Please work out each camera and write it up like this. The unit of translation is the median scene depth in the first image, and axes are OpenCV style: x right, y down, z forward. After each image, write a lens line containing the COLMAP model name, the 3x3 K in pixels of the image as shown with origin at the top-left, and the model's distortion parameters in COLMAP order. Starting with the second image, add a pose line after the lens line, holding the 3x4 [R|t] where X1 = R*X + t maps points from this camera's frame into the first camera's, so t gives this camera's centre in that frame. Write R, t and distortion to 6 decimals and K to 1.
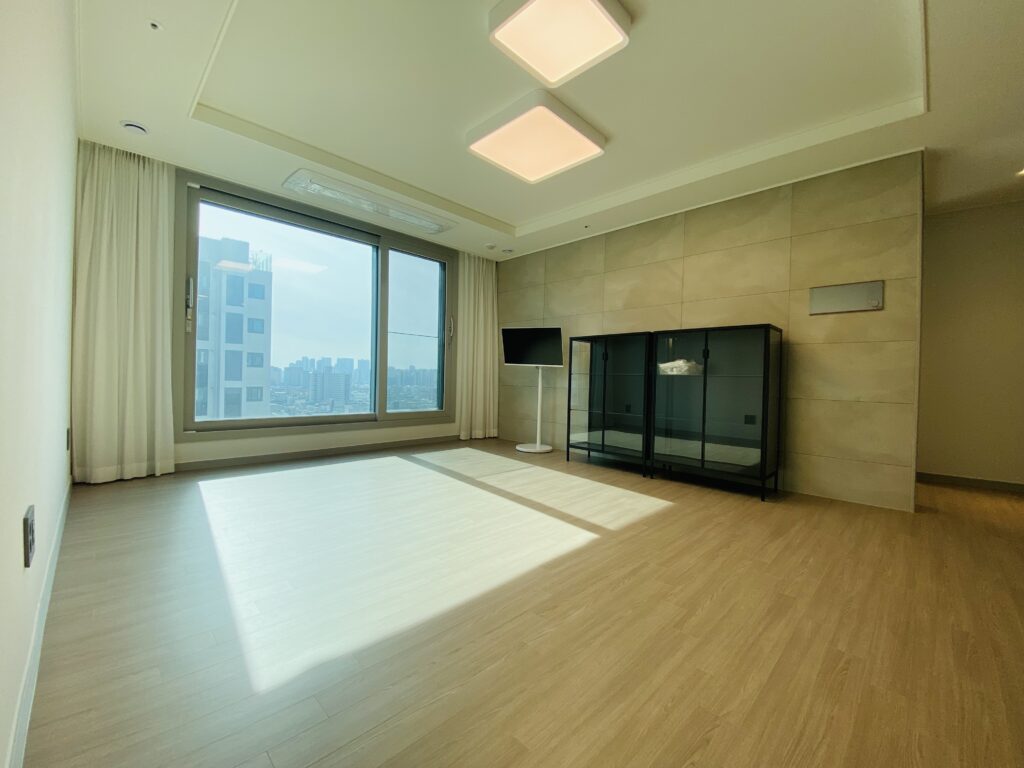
lens RADIAL K [[411.1, 0, 509.0], [0, 411.1, 381.6], [0, 0, 1]] dist [0.044207, -0.033949]
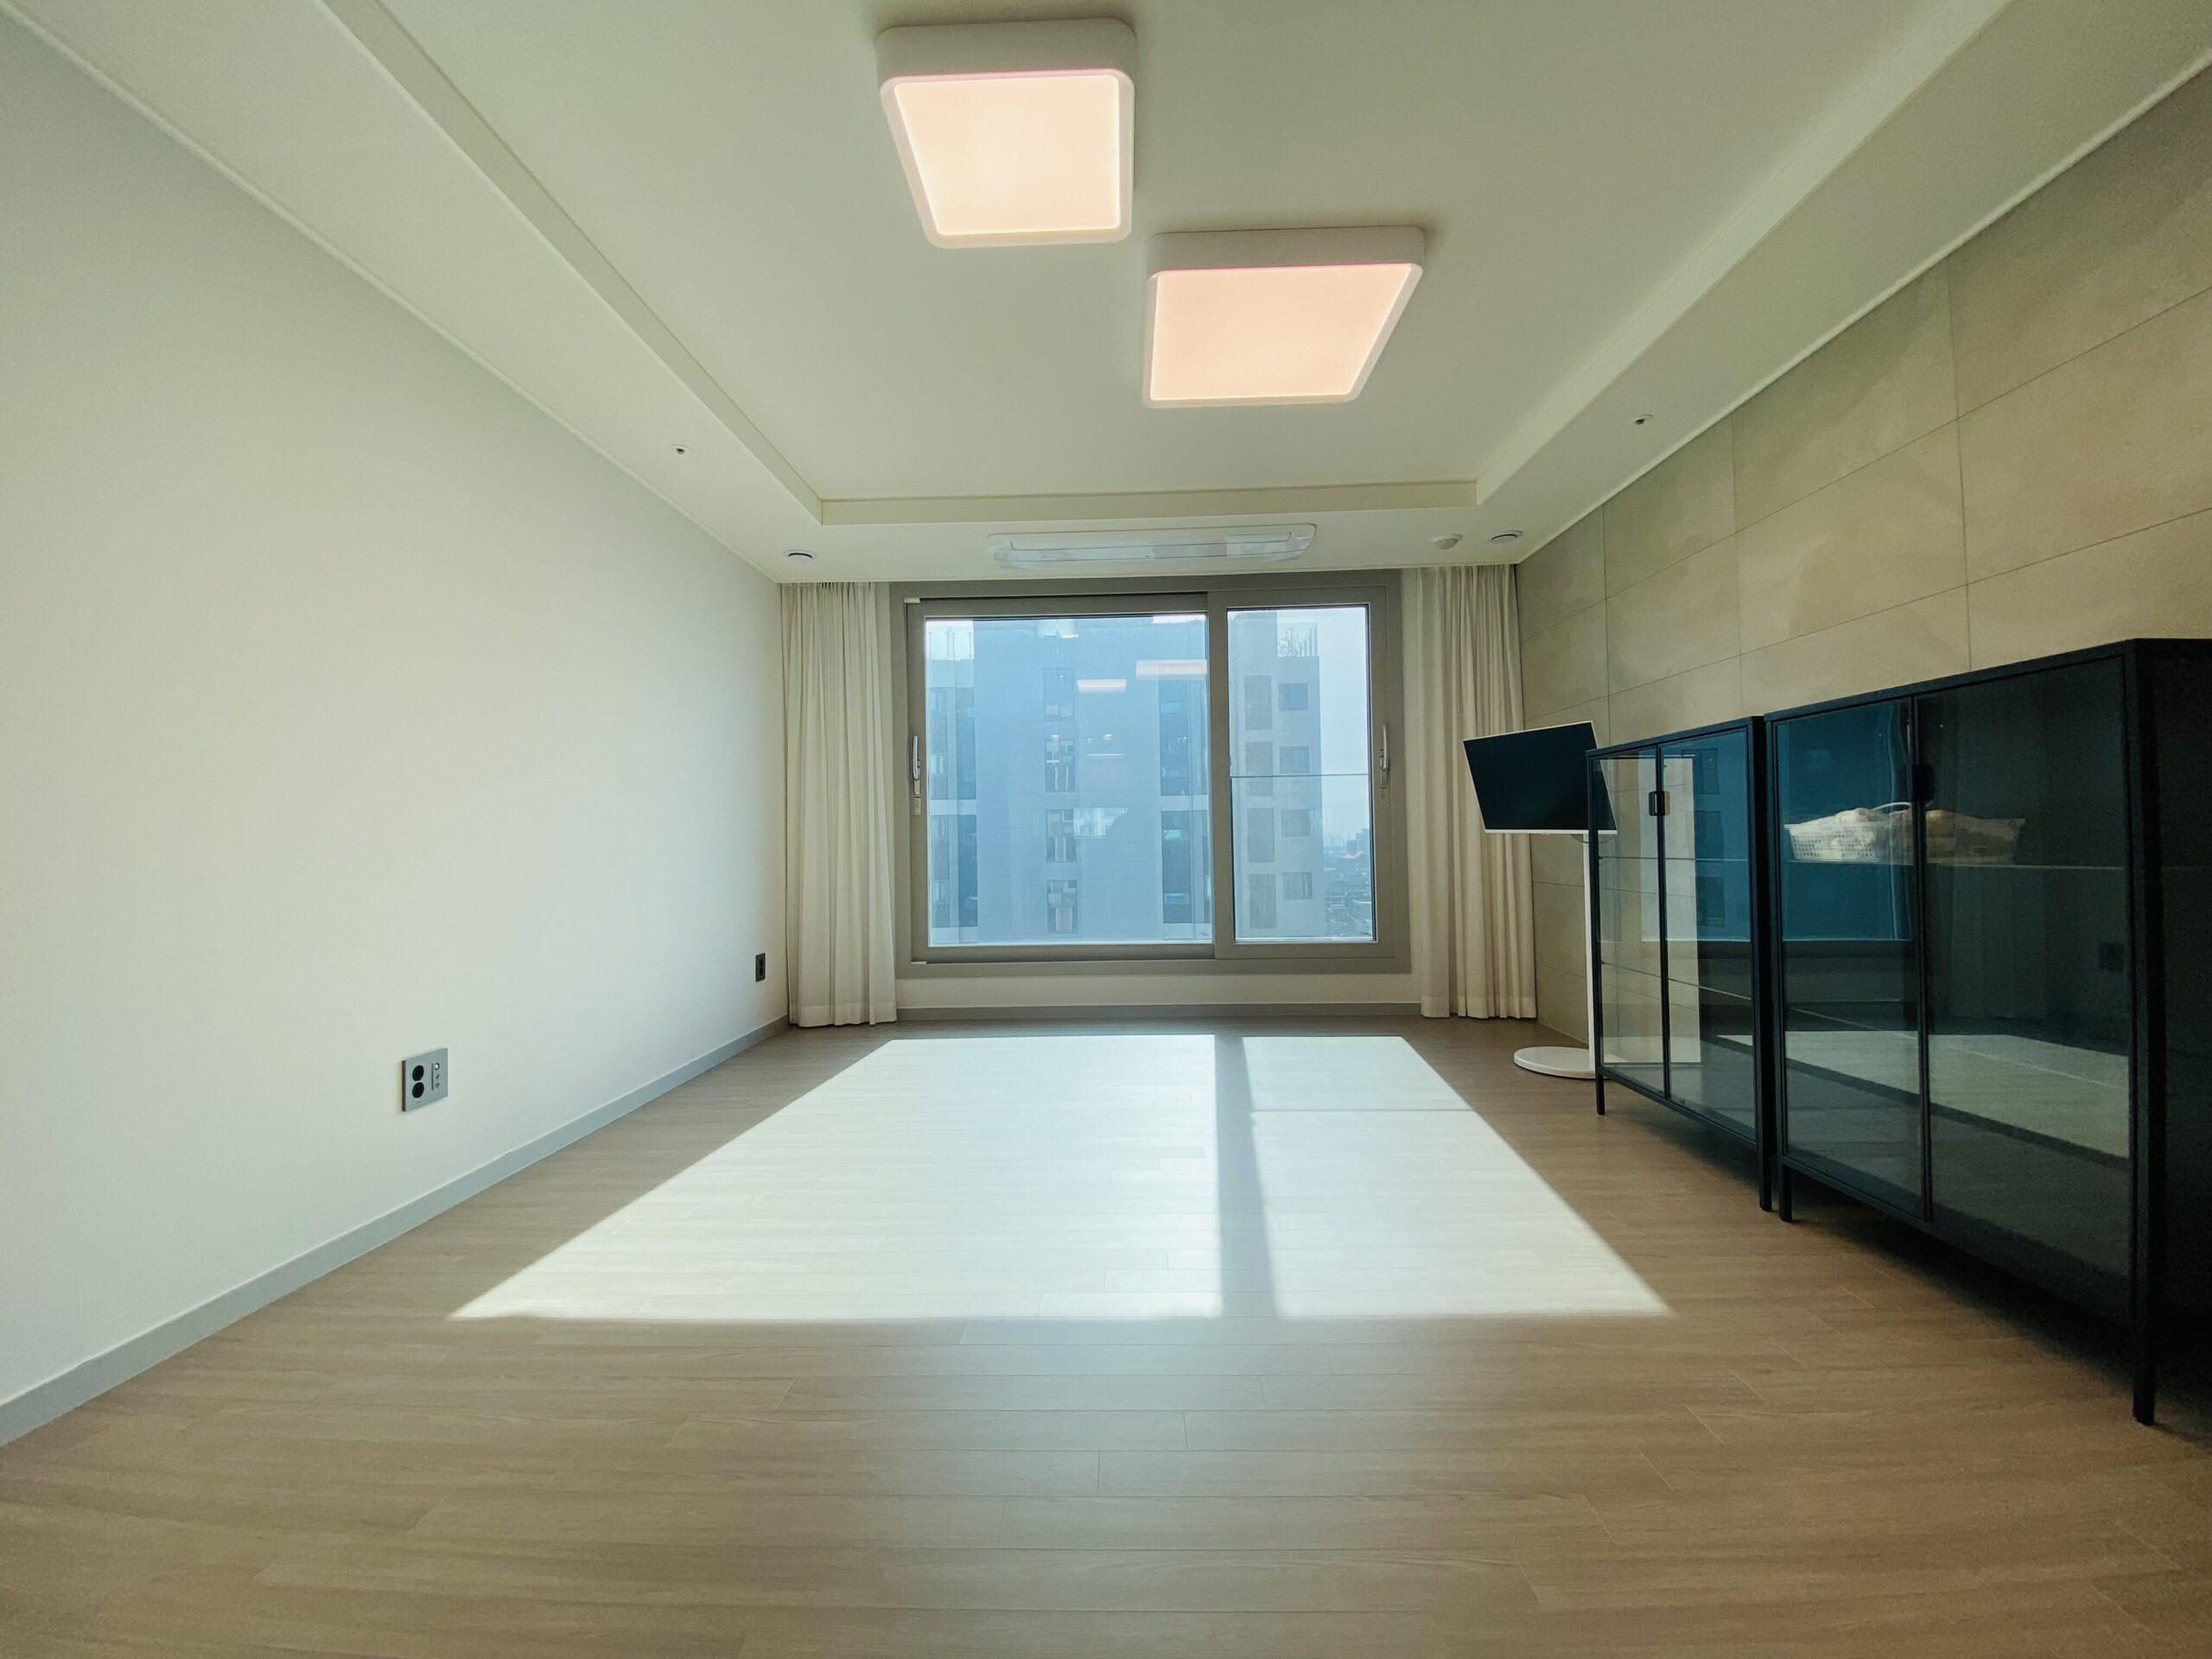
lens RADIAL K [[888.1, 0, 1099.5], [0, 888.1, 824.3], [0, 0, 1]] dist [0.044207, -0.033949]
pose [[0.689312, -0.054114, -0.722441, 0.386974], [0.028165, 0.998454, -0.047915, -0.020880], [0.723917, 0.012681, 0.689770, 0.172676]]
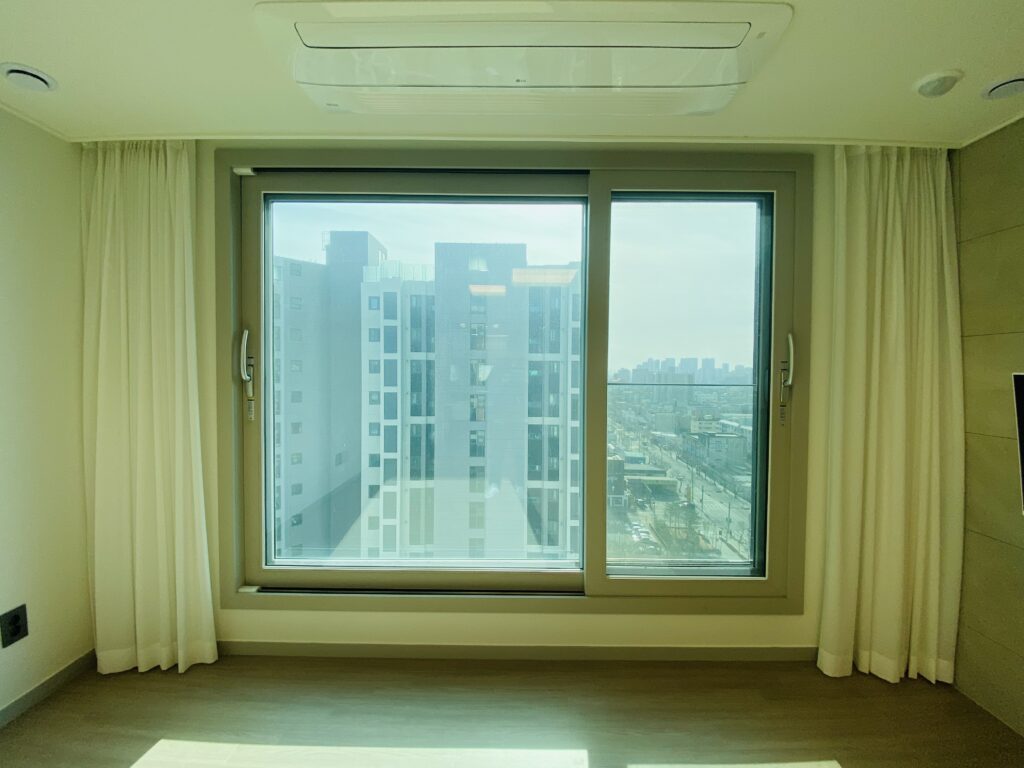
lens RADIAL K [[411.1, 0, 509.0], [0, 411.1, 381.6], [0, 0, 1]] dist [0.044207, -0.033949]
pose [[0.706661, -0.003338, -0.707544, -0.063756], [0.002747, 0.999994, -0.001974, -0.136470], [0.707546, -0.000549, 0.706667, 0.668395]]
